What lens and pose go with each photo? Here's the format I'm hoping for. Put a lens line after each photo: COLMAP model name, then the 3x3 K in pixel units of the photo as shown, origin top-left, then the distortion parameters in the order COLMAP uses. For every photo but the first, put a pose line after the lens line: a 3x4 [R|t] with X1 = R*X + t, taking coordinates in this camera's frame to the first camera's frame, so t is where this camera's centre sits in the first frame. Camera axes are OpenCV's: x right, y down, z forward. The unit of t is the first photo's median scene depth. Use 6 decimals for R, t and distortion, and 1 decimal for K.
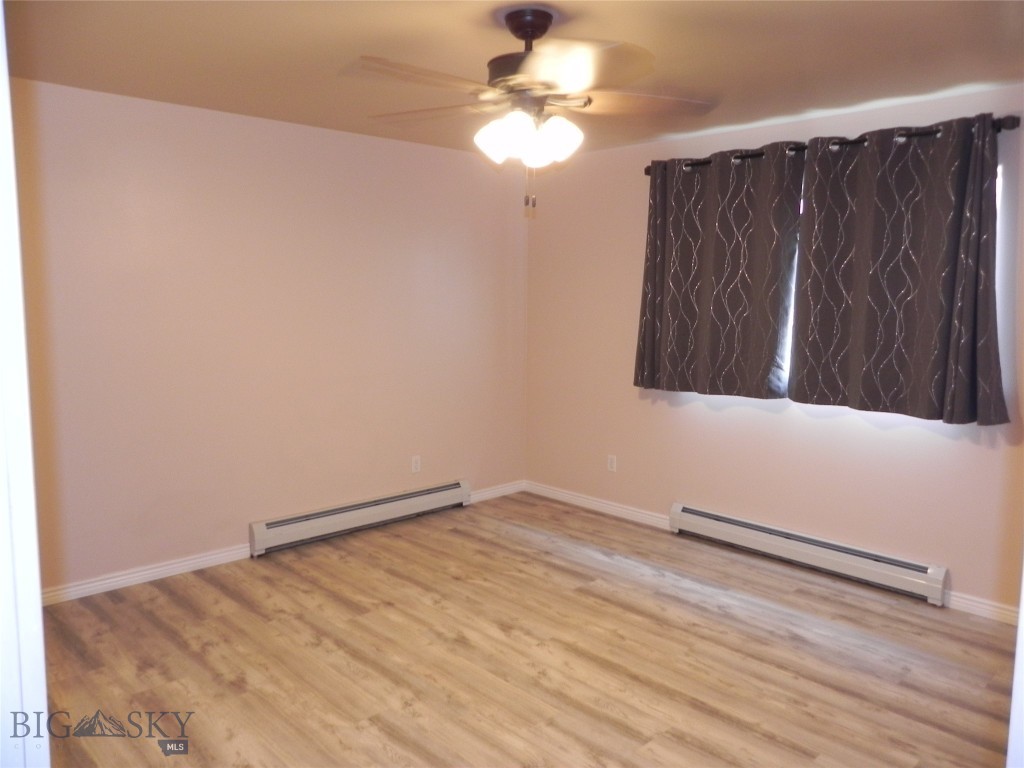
lens RADIAL K [[768.1, 0, 521.6], [0, 768.1, 381.4], [0, 0, 1]] dist [-0.007203, -0.003325]
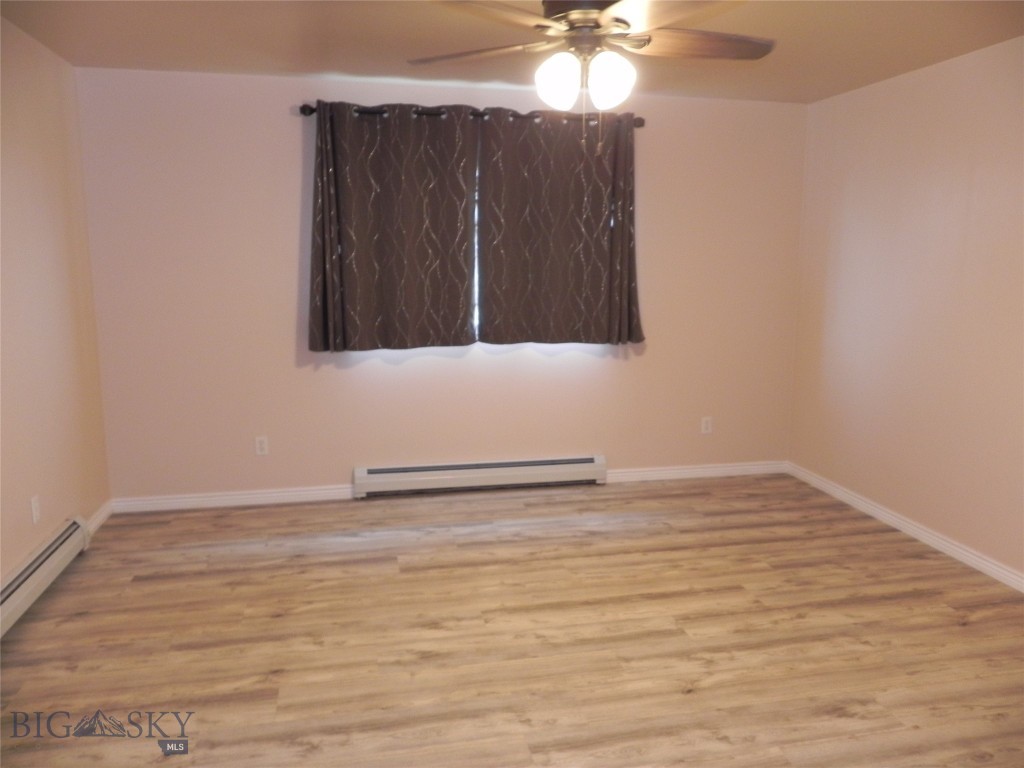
lens RADIAL K [[778.7, 0, 513.3], [0, 778.7, 368.4], [0, 0, 1]] dist [-0.001203, -0.006897]
pose [[0.525882, -0.129842, 0.840588, -0.608859], [0.102090, 0.990770, 0.089172, -0.038081], [-0.844408, 0.038922, 0.534284, 0.381751]]
